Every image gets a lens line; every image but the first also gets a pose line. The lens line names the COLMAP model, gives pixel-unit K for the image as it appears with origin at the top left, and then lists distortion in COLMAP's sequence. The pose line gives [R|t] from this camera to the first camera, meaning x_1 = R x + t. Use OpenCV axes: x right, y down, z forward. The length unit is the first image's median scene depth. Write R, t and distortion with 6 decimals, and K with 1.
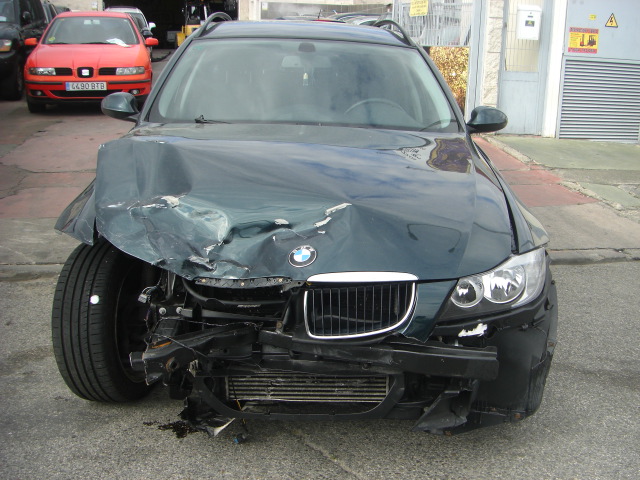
lens RADIAL K [[720.9, 0, 354.5], [0, 720.9, 261.6], [0, 0, 1]] dist [-0.192705, 0.124983]
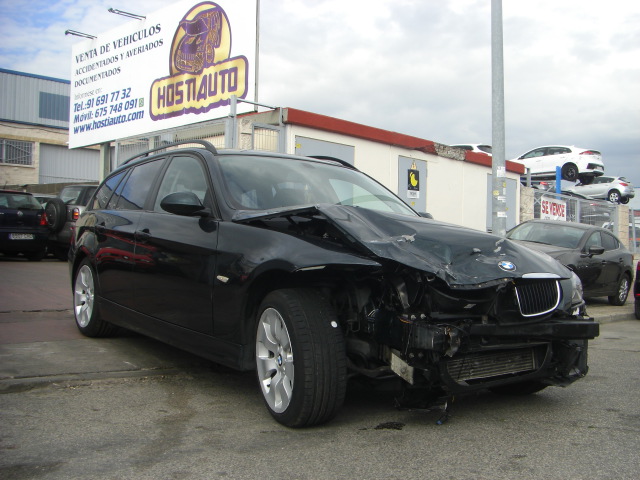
lens RADIAL K [[720.9, 0, 354.5], [0, 720.9, 261.6], [0, 0, 1]] dist [-0.192705, 0.124983]
pose [[0.832398, -0.011141, 0.554066, -1.095398], [0.162854, 0.960571, -0.225347, 0.253184], [-0.529710, 0.277810, 0.801392, -0.066965]]
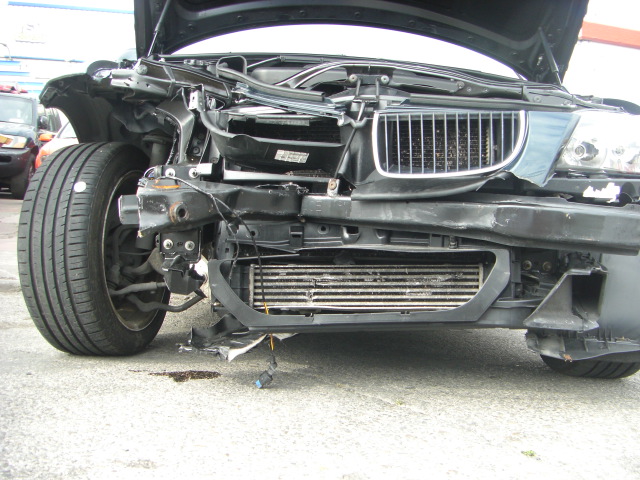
lens RADIAL K [[720.9, 0, 354.5], [0, 720.9, 261.6], [0, 0, 1]] dist [-0.192705, 0.124983]
pose [[0.999842, 0.015393, -0.008904, -0.071848], [-0.016995, 0.974526, -0.223630, 0.309743], [0.005234, 0.223746, 0.974633, 0.304795]]
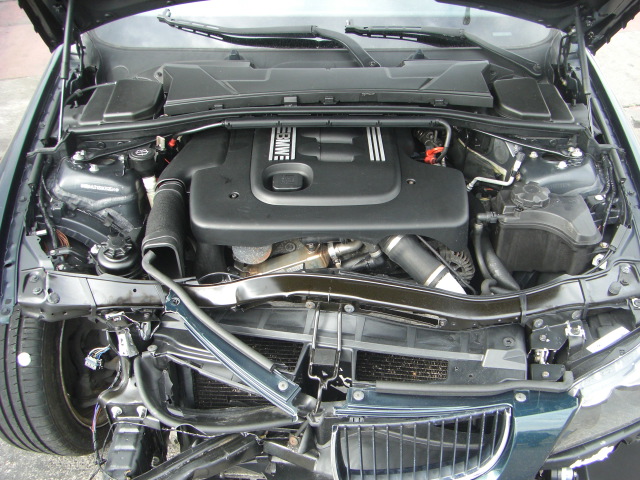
lens RADIAL K [[720.9, 0, 354.5], [0, 720.9, 261.6], [0, 0, 1]] dist [-0.192705, 0.124983]
pose [[0.999200, -0.003791, -0.039801, -0.022009], [0.016877, 0.942446, 0.333933, -0.268676], [0.036244, -0.334337, 0.941756, 0.429853]]
